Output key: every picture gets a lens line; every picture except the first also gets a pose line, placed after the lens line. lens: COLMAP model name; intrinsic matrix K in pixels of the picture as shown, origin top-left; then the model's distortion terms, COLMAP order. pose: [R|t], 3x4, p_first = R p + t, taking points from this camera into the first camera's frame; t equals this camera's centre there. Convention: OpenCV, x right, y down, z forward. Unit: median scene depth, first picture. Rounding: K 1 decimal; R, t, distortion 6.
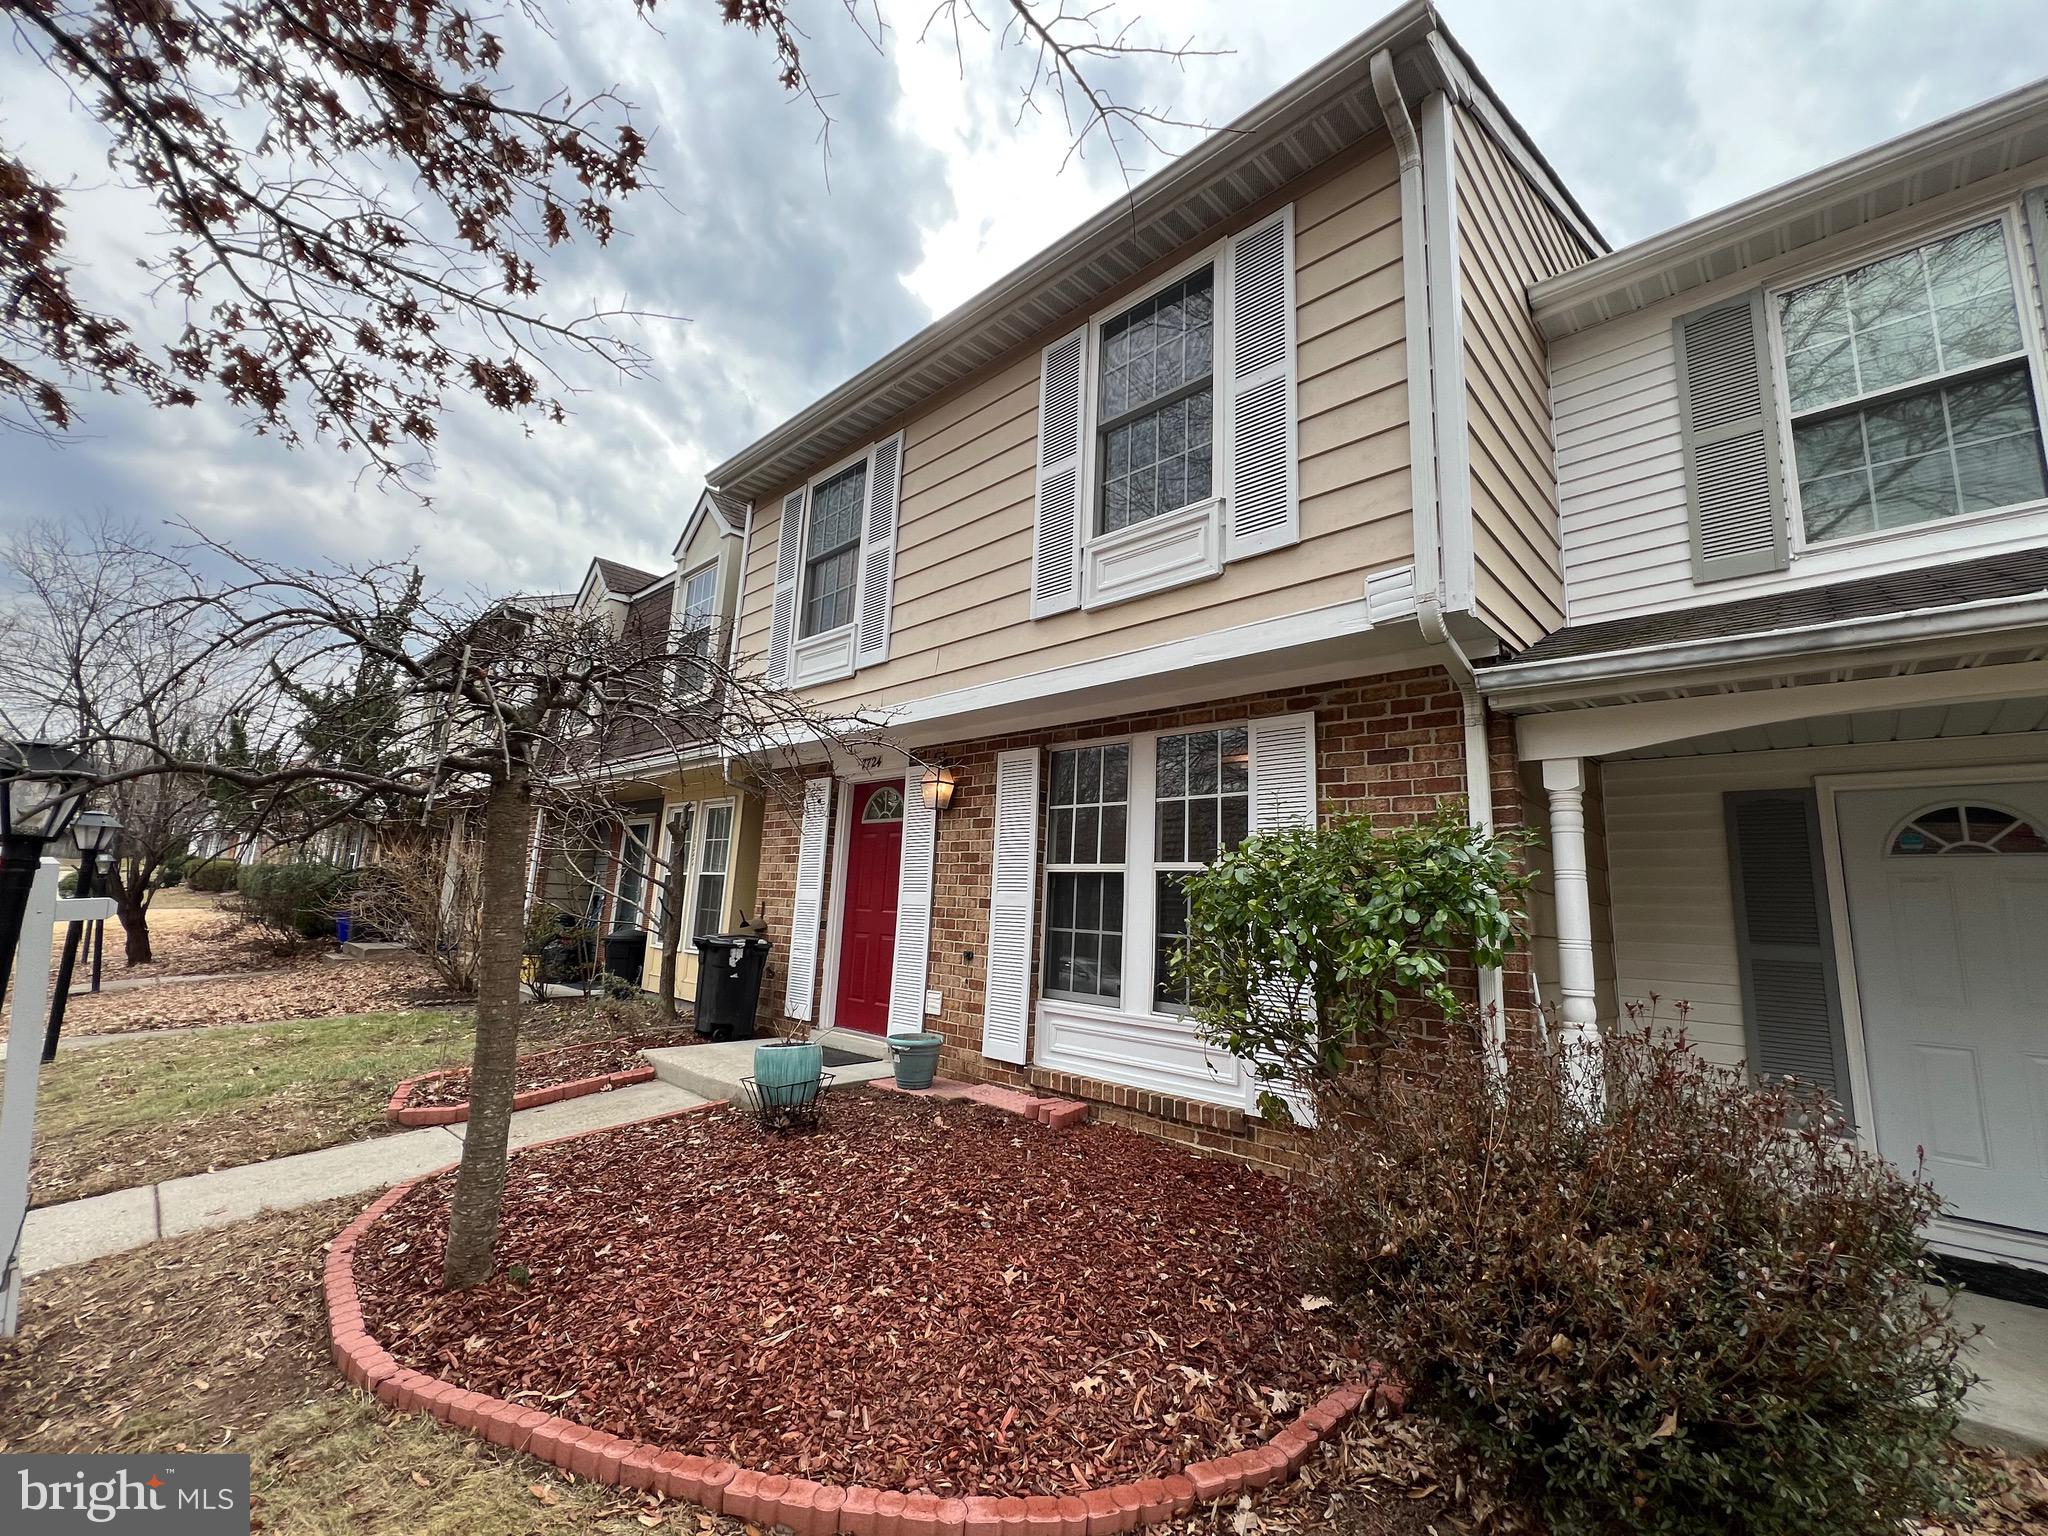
lens RADIAL K [[850.0, 0, 1024.0], [0, 850.0, 768.0], [0, 0, 1]] dist [-0.001662, -0.000146]
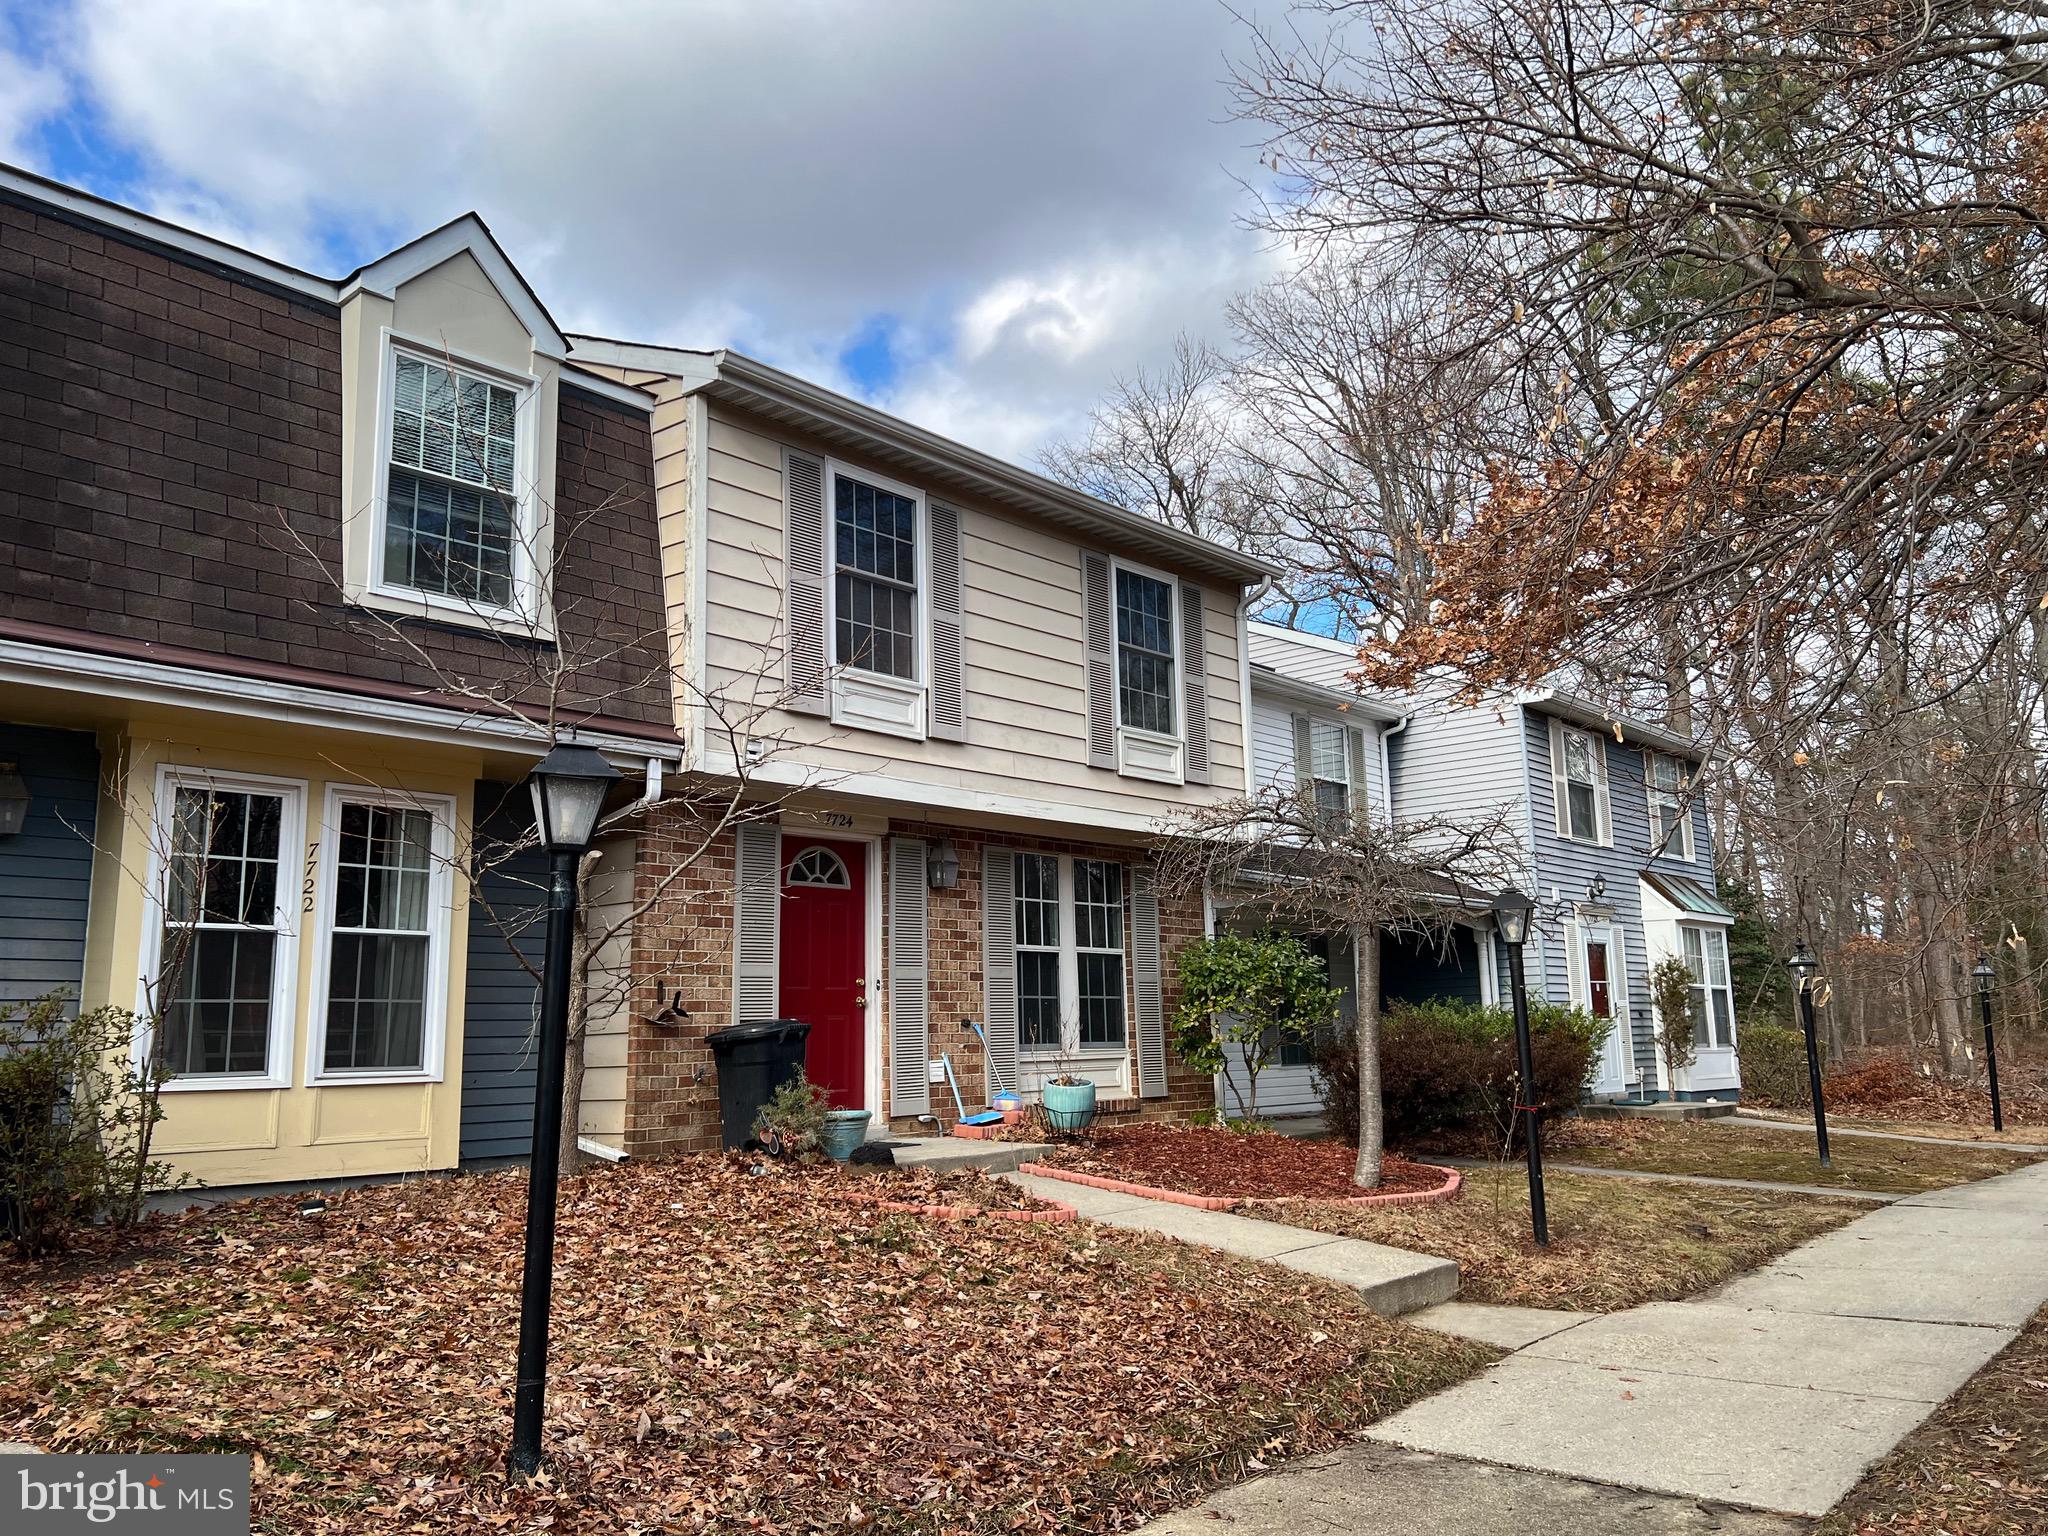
lens RADIAL K [[1524.4, 0, 1015.7], [0, 1524.4, 766.1], [0, 0, 1]] dist [0.144279, -0.317379]
pose [[-0.018007, 0.128024, 0.991608, -2.170738], [-0.151027, 0.980040, -0.129273, 0.143252], [-0.988366, -0.152087, 0.001688, 1.012423]]
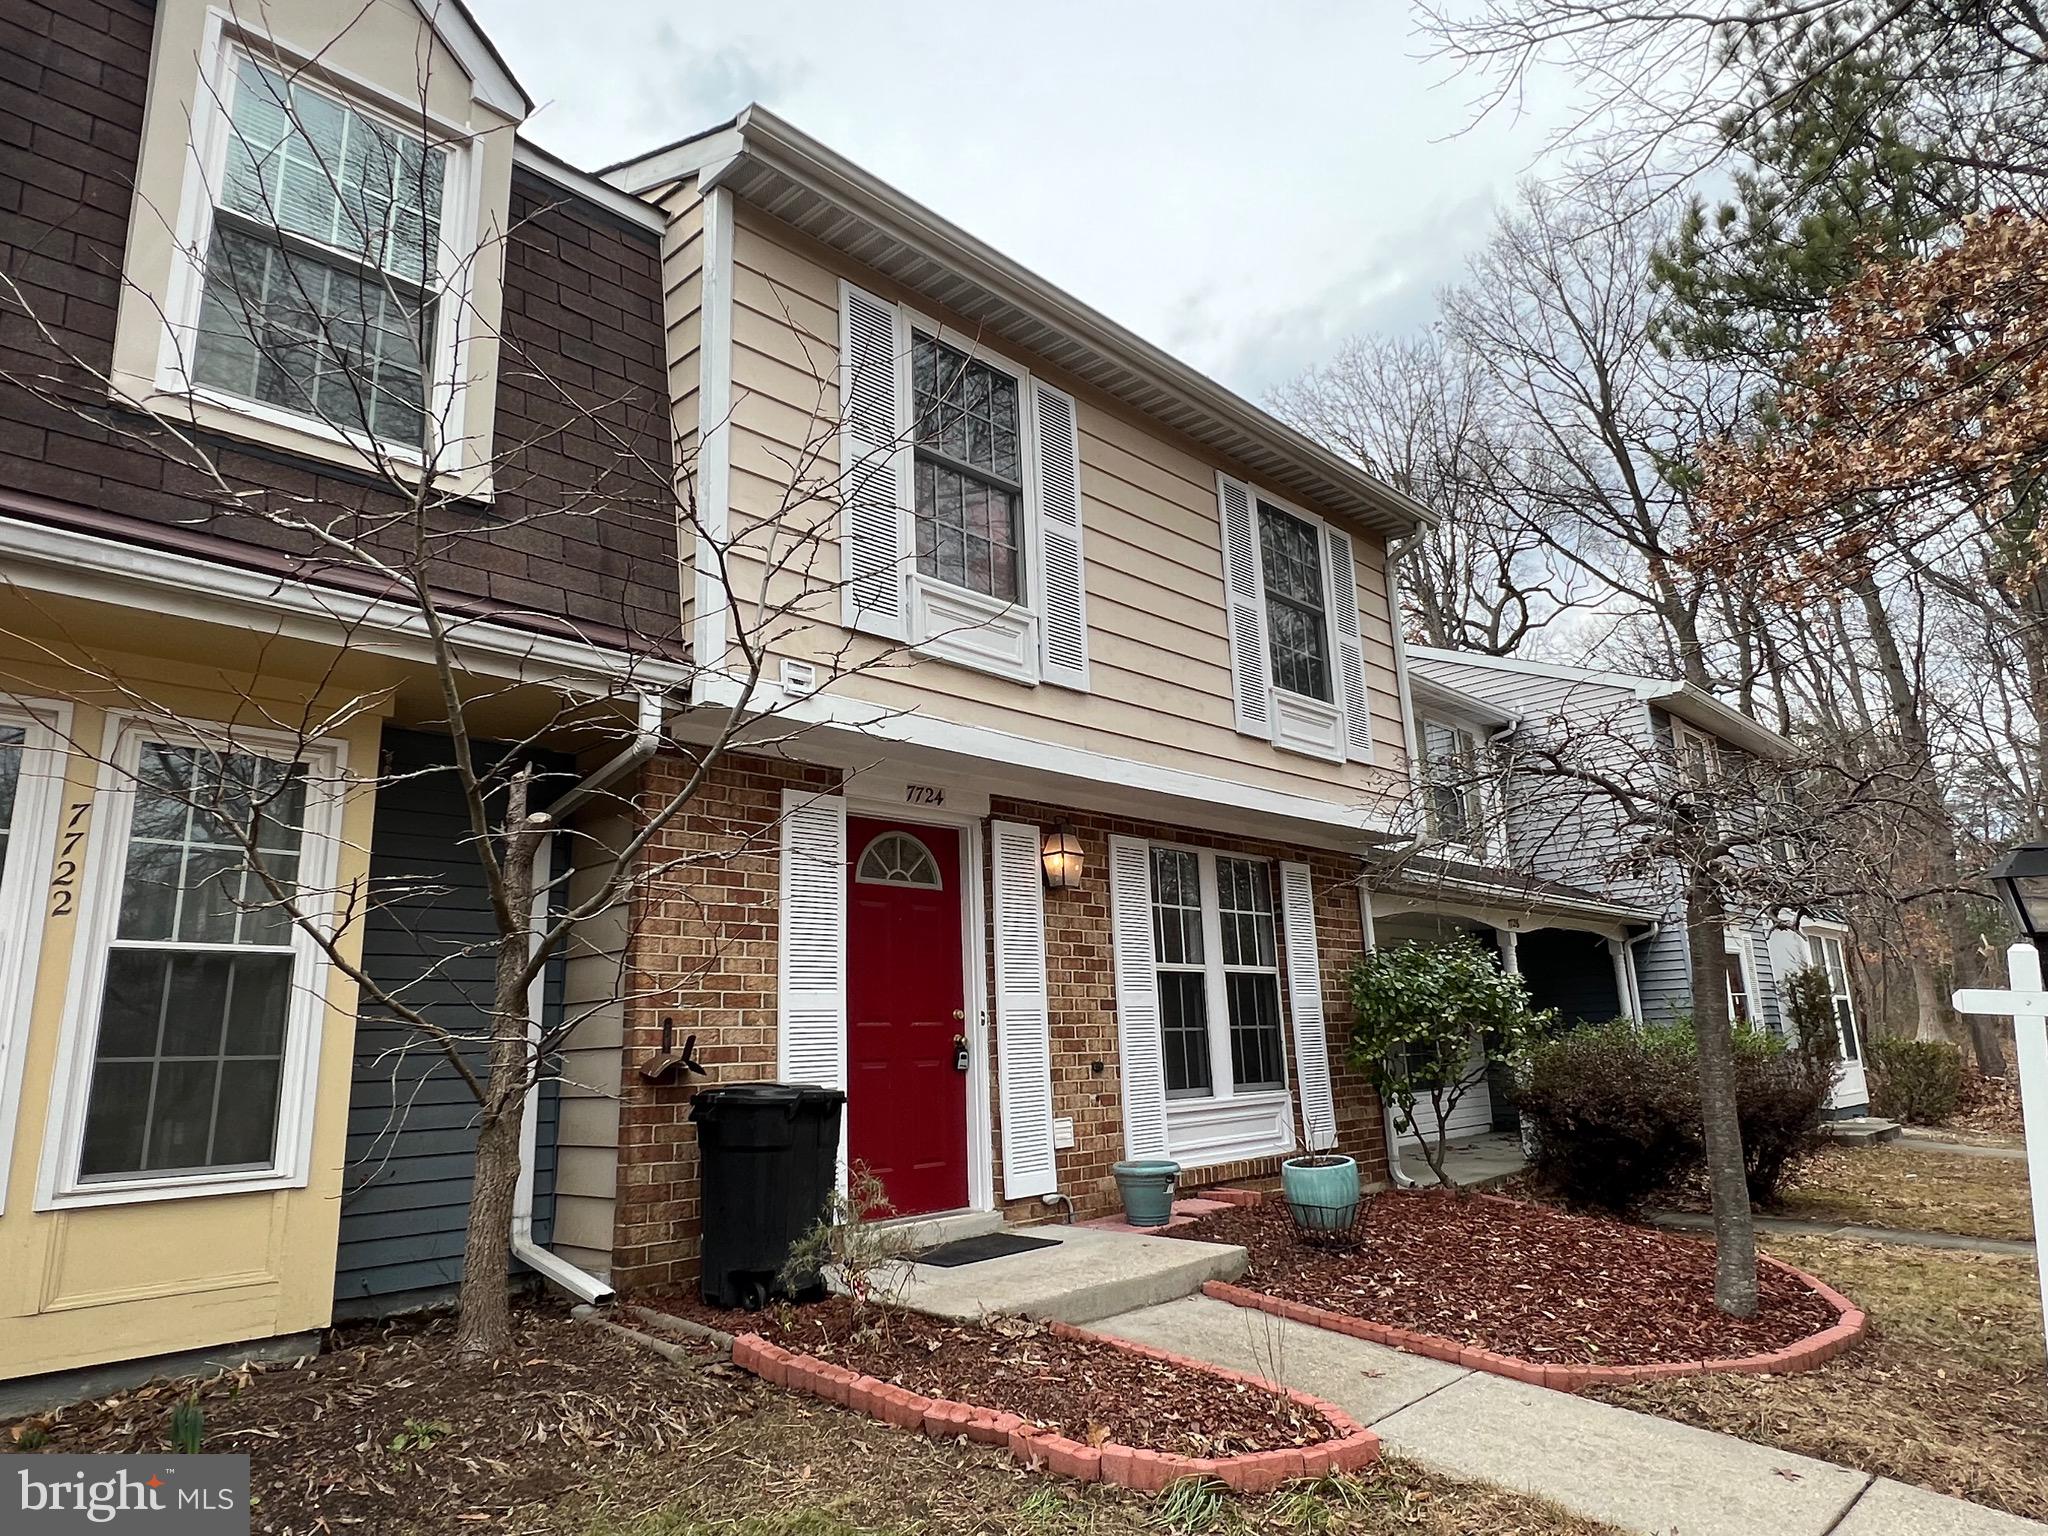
lens RADIAL K [[1233.2, 0, 1024.0], [0, 1233.2, 768.0], [0, 0, 1]] dist [-0.000068, 0.002406]
pose [[0.020706, 0.179547, 0.983531, -1.370113], [-0.131703, 0.975659, -0.175338, 0.159499], [-0.991073, -0.125904, 0.043849, 1.088026]]
